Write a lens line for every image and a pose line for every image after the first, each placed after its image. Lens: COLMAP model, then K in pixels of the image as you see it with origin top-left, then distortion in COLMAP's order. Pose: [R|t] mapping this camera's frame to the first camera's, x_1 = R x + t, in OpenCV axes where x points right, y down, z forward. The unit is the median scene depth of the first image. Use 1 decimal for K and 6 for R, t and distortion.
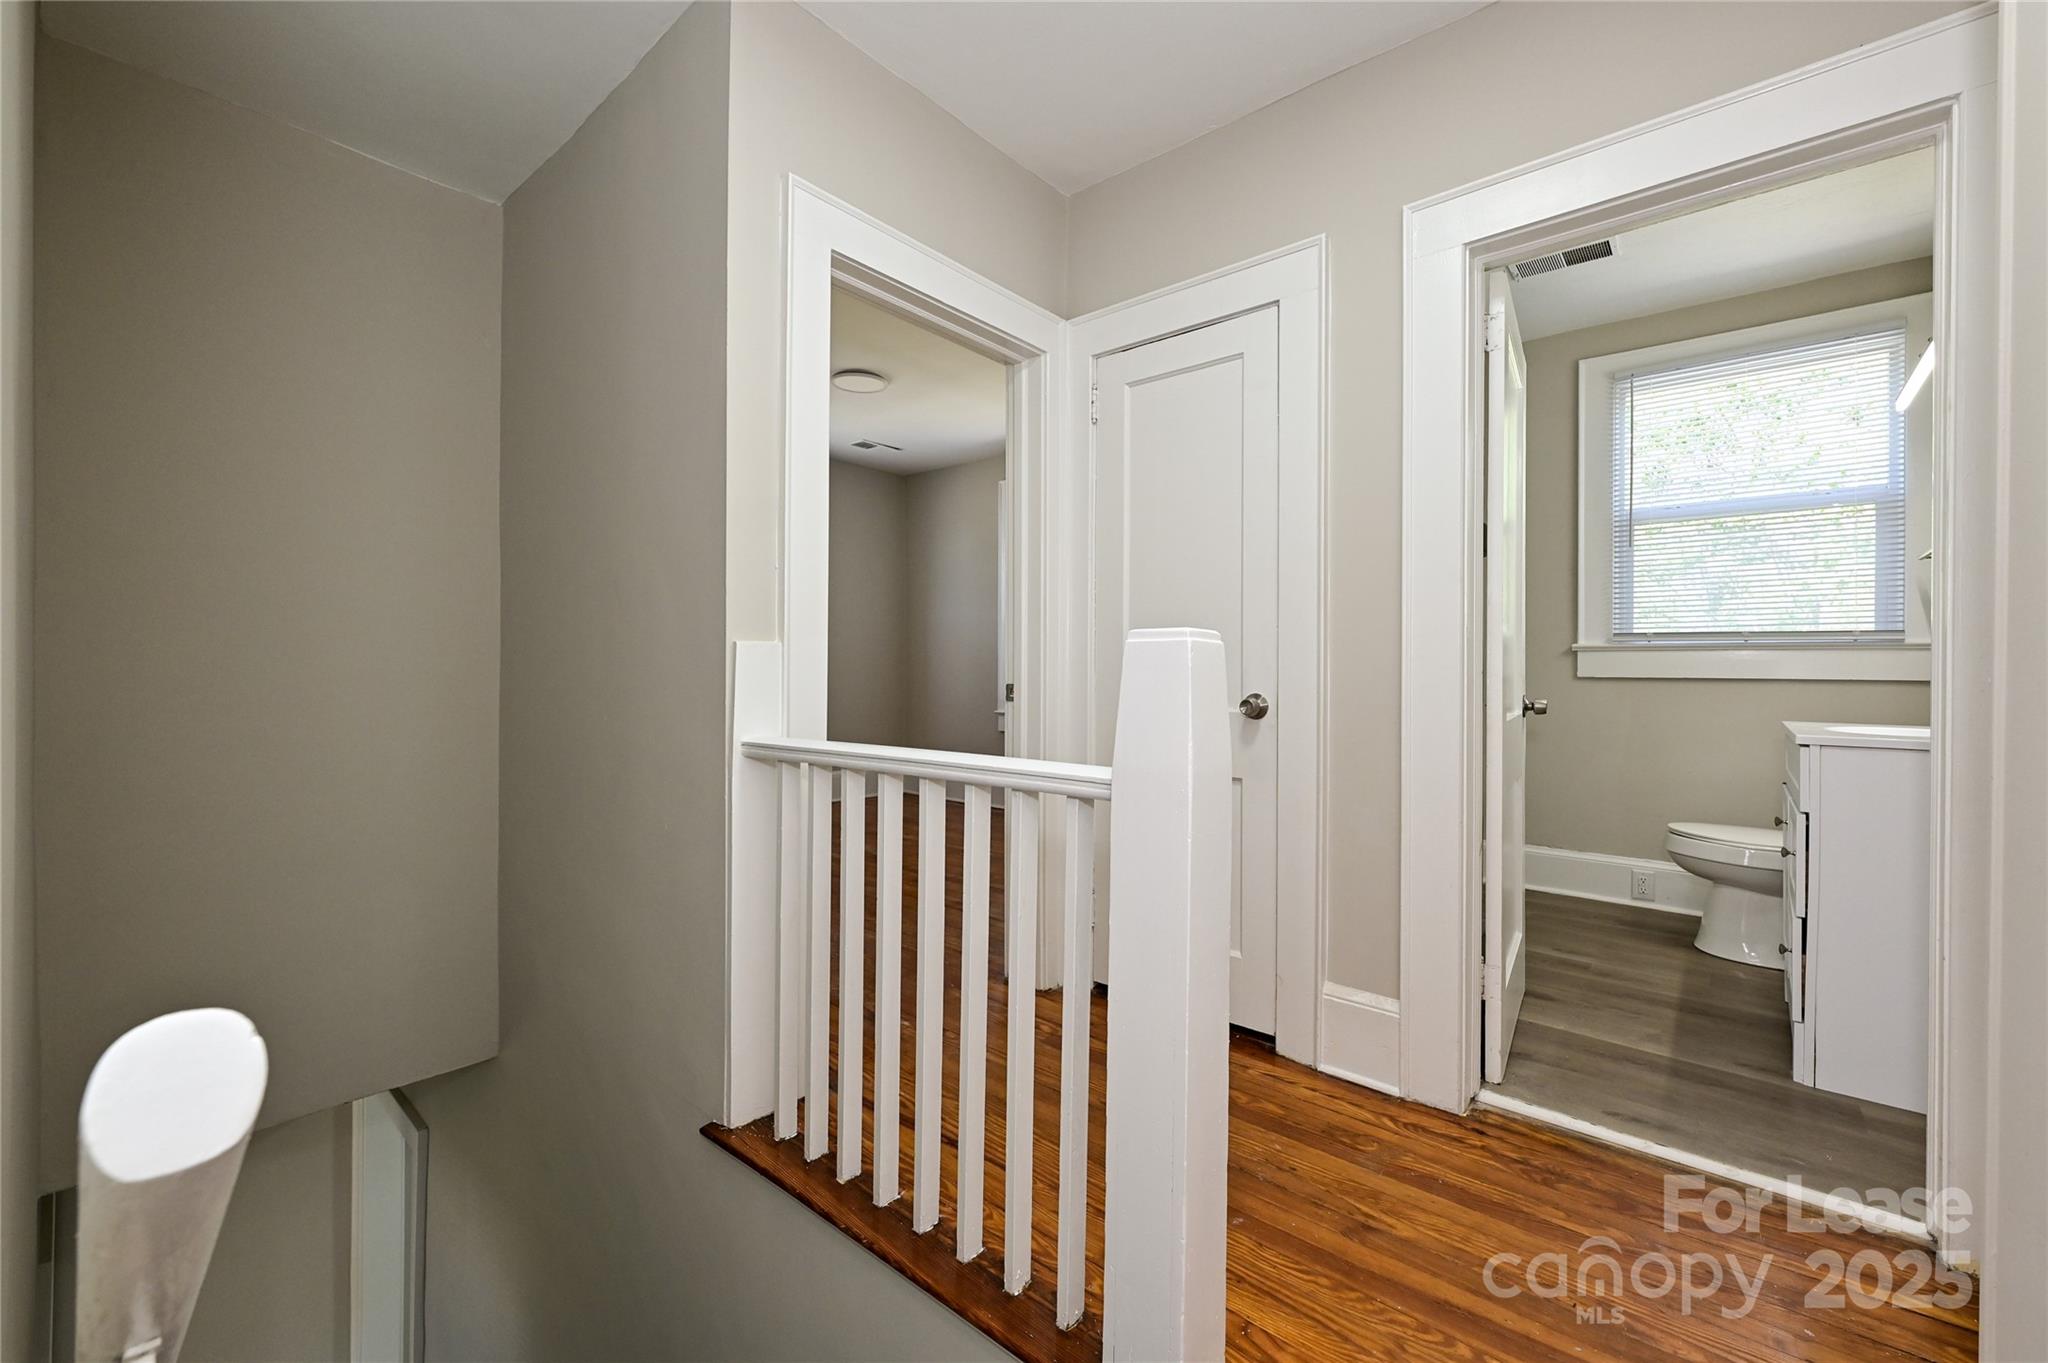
lens RADIAL K [[833.4, 0, 1020.1], [0, 833.4, 675.4], [0, 0, 1]] dist [0.016634, 0.000028]
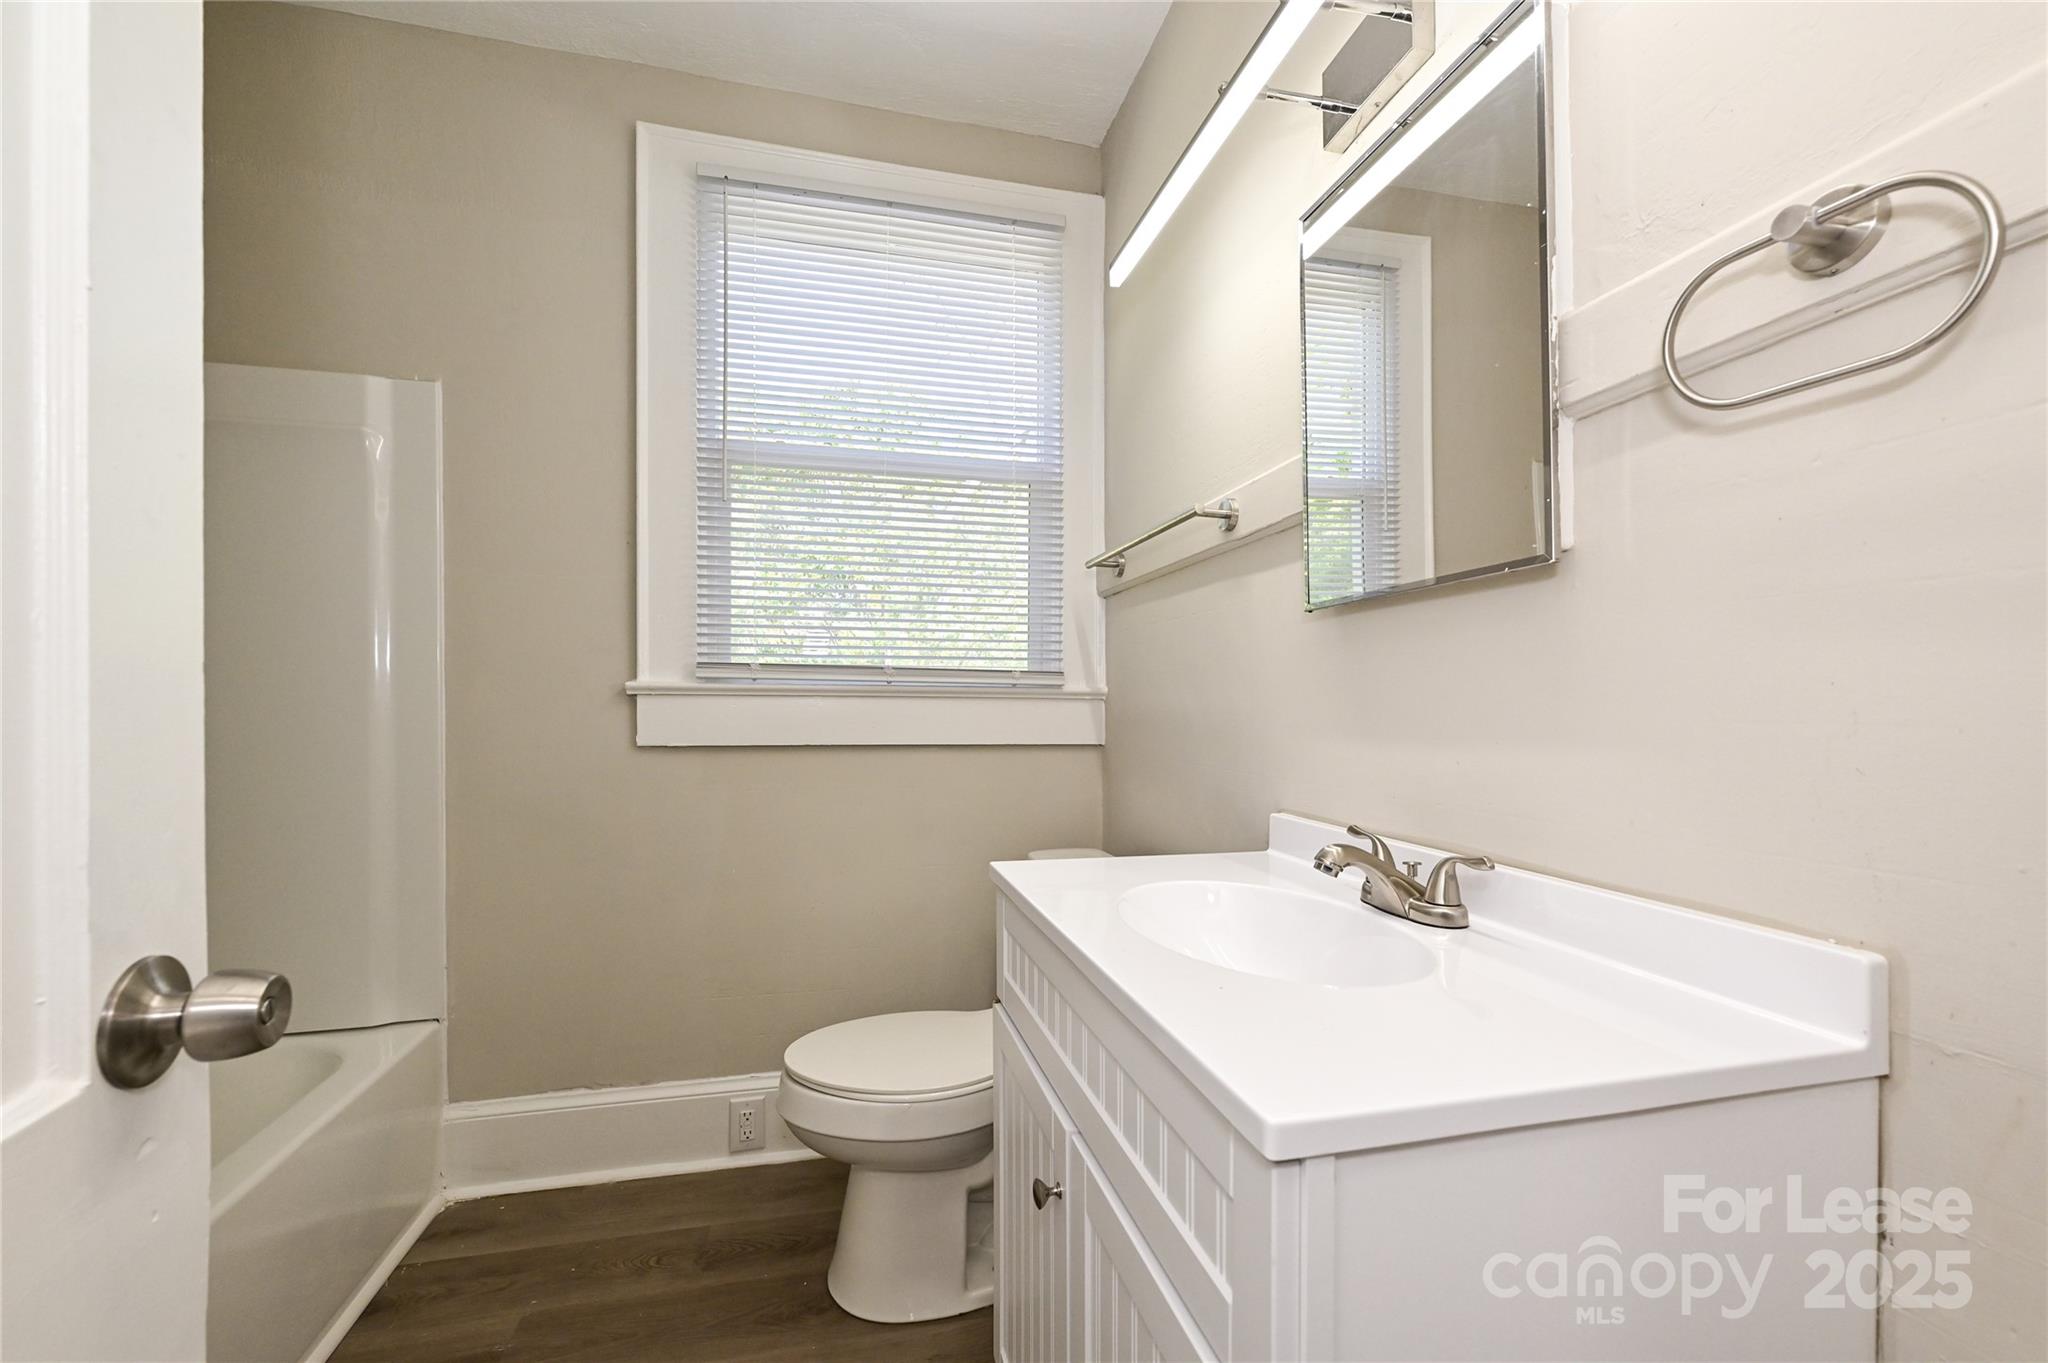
lens RADIAL K [[819.7, 0, 1016.6], [0, 819.7, 681.5], [0, 0, 1]] dist [-0.001124, 0.000185]
pose [[0.577120, 0.013001, 0.816556, 0.457018], [0.004796, 0.999802, -0.019309, -0.030891], [-0.816645, 0.015060, 0.576943, 0.612769]]
